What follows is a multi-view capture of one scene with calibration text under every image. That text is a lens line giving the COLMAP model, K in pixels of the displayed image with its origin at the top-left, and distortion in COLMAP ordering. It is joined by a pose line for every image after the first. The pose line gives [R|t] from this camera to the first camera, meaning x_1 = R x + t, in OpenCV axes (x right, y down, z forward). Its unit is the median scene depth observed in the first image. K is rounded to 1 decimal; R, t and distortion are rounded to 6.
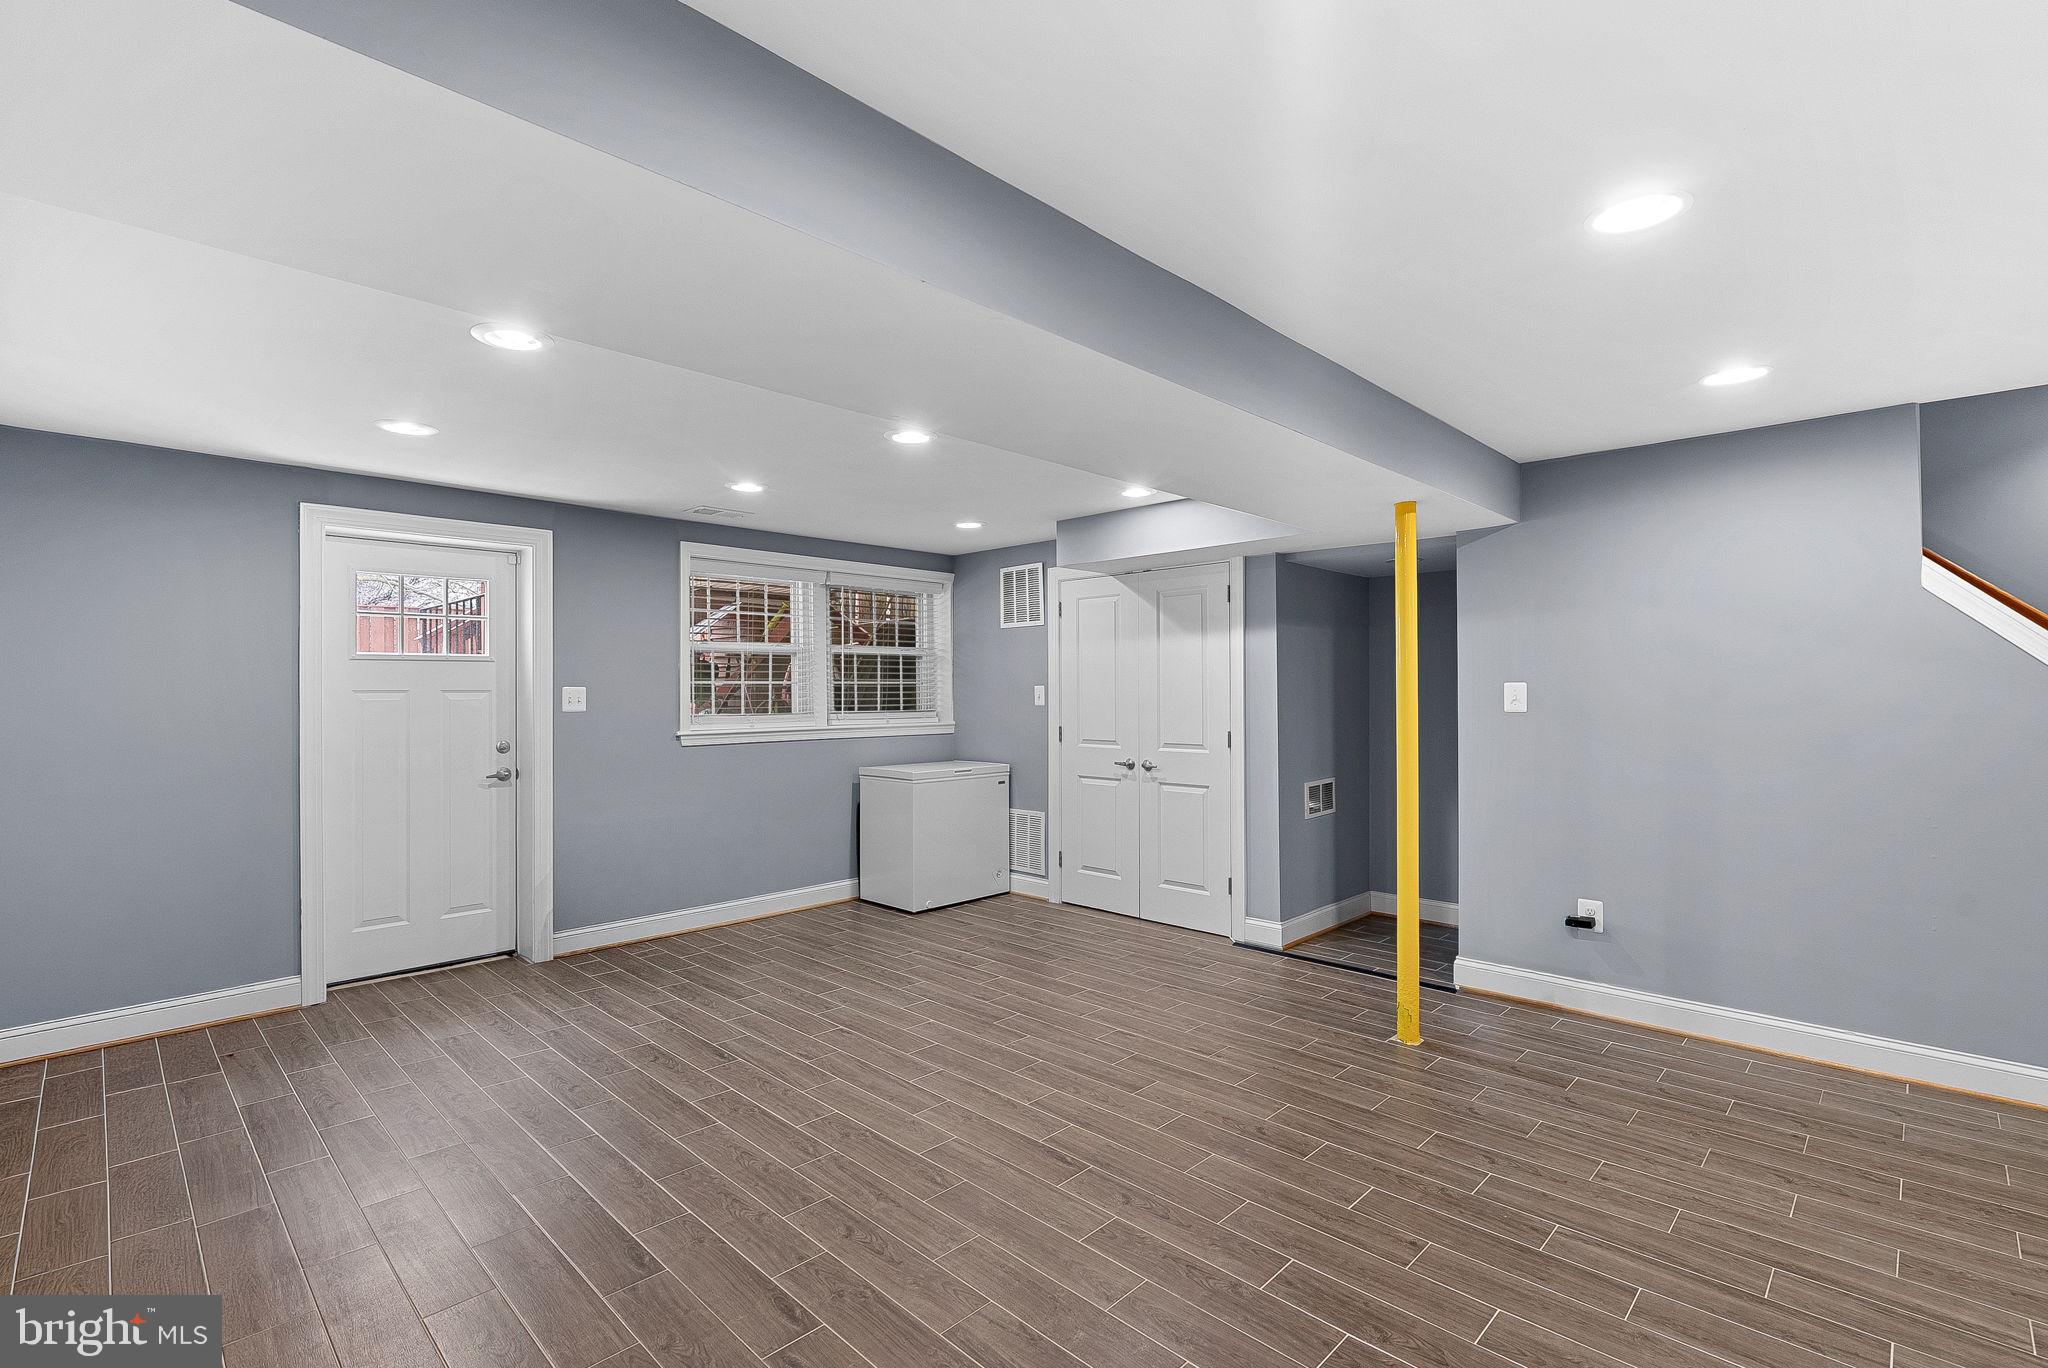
lens RADIAL K [[971.7, 0, 1022.2], [0, 971.7, 701.2], [0, 0, 1]] dist [-0.000264, 0.001071]
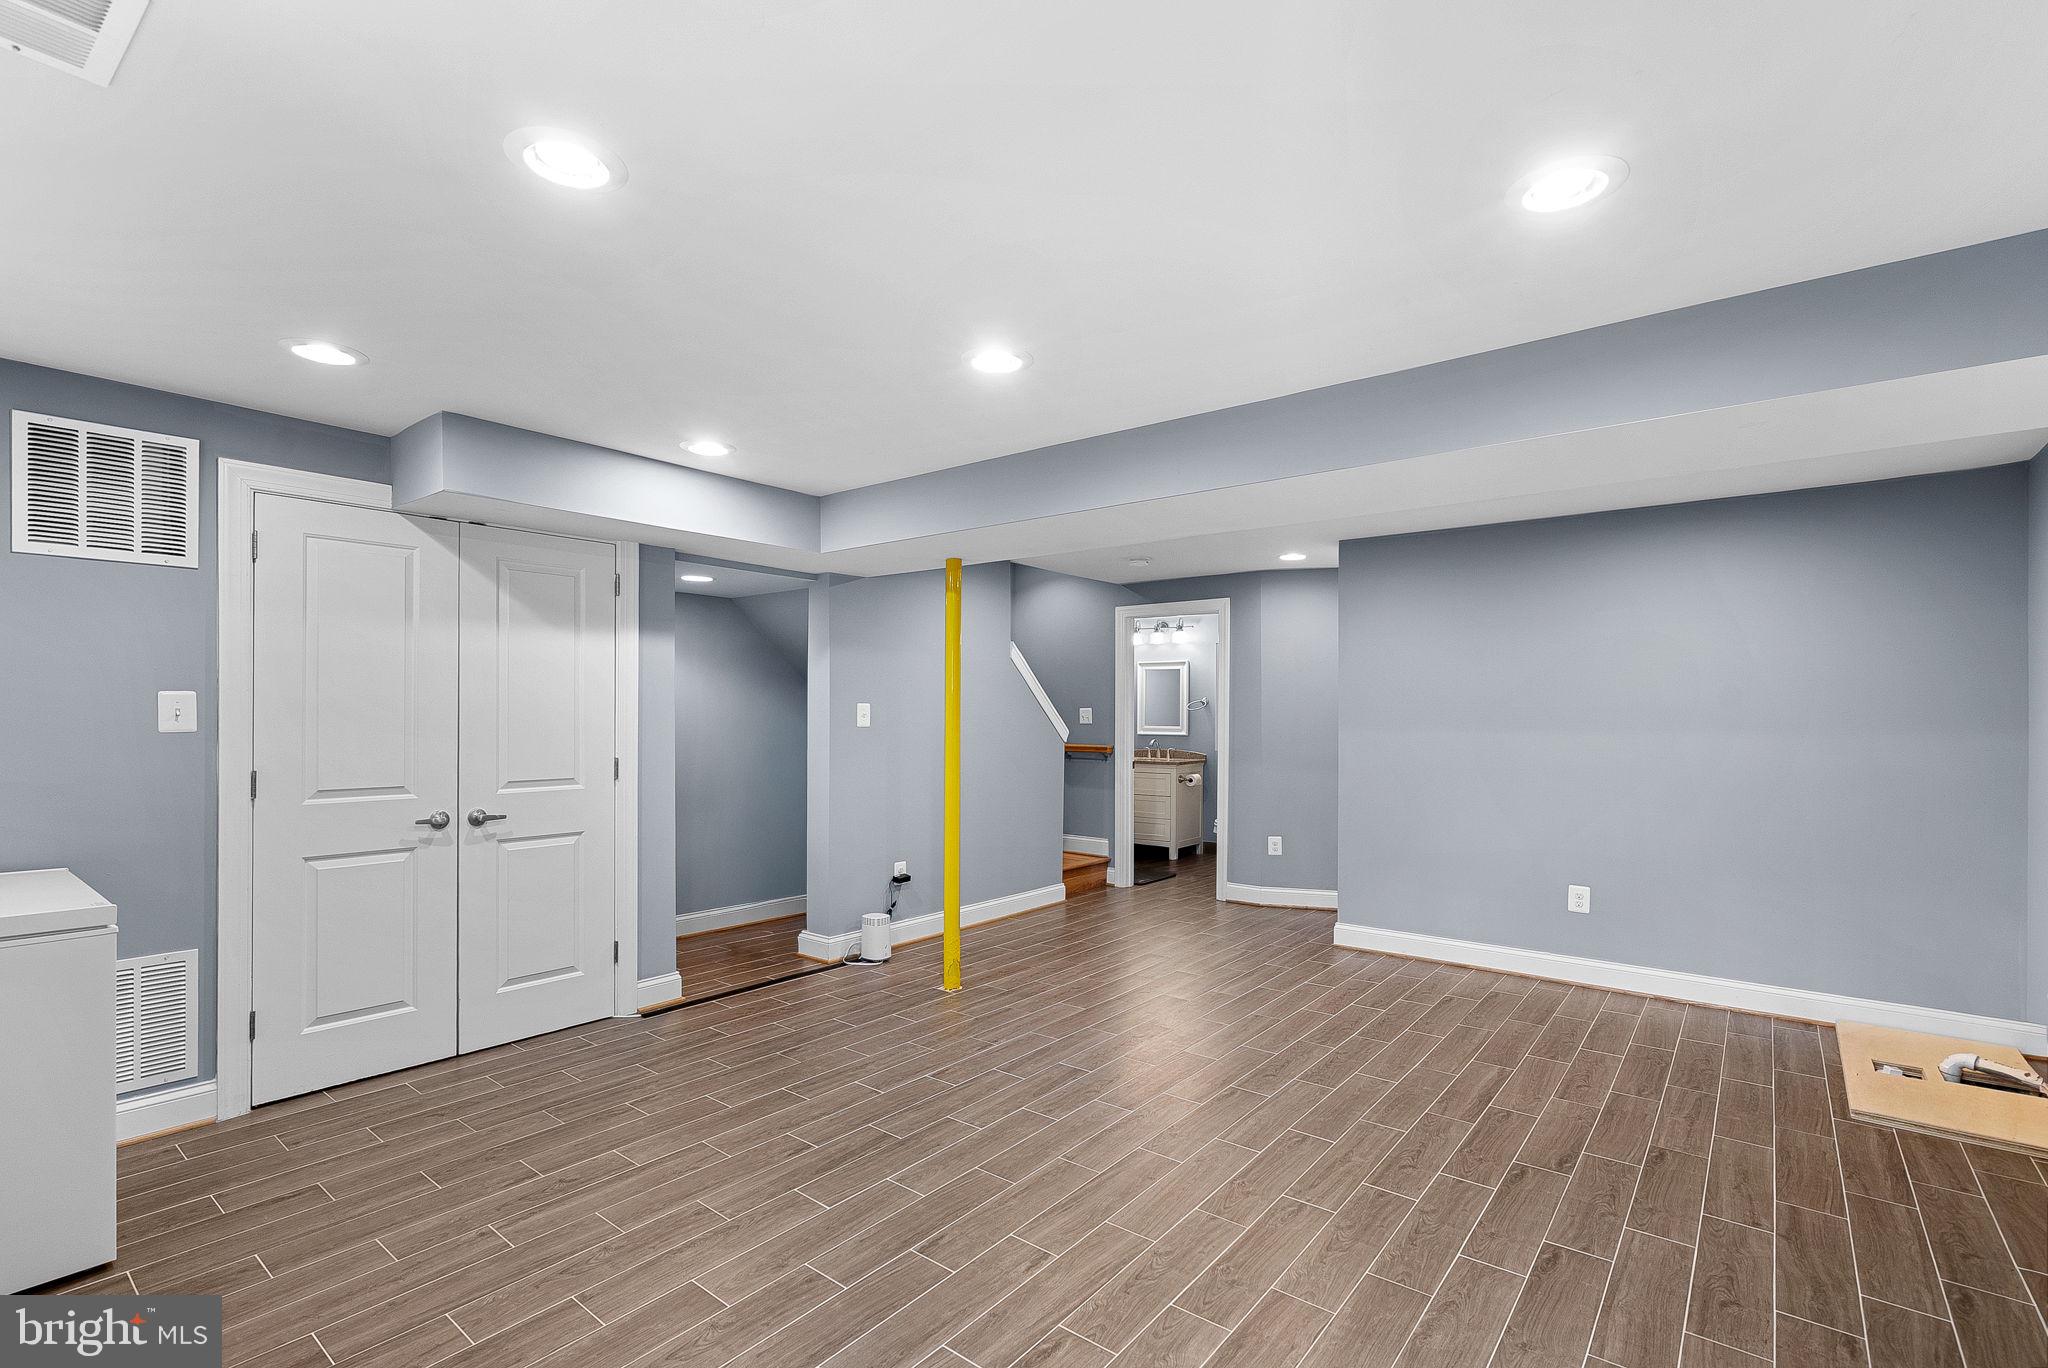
lens RADIAL K [[941.9, 0, 1029.5], [0, 941.9, 728.3], [0, 0, 1]] dist [-0.008642, 0.000229]
pose [[-0.123501, -0.008815, 0.992305, -0.578055], [0.008511, 0.999914, 0.009942, 0.002081], [-0.992308, 0.009673, -0.123416, 0.740572]]
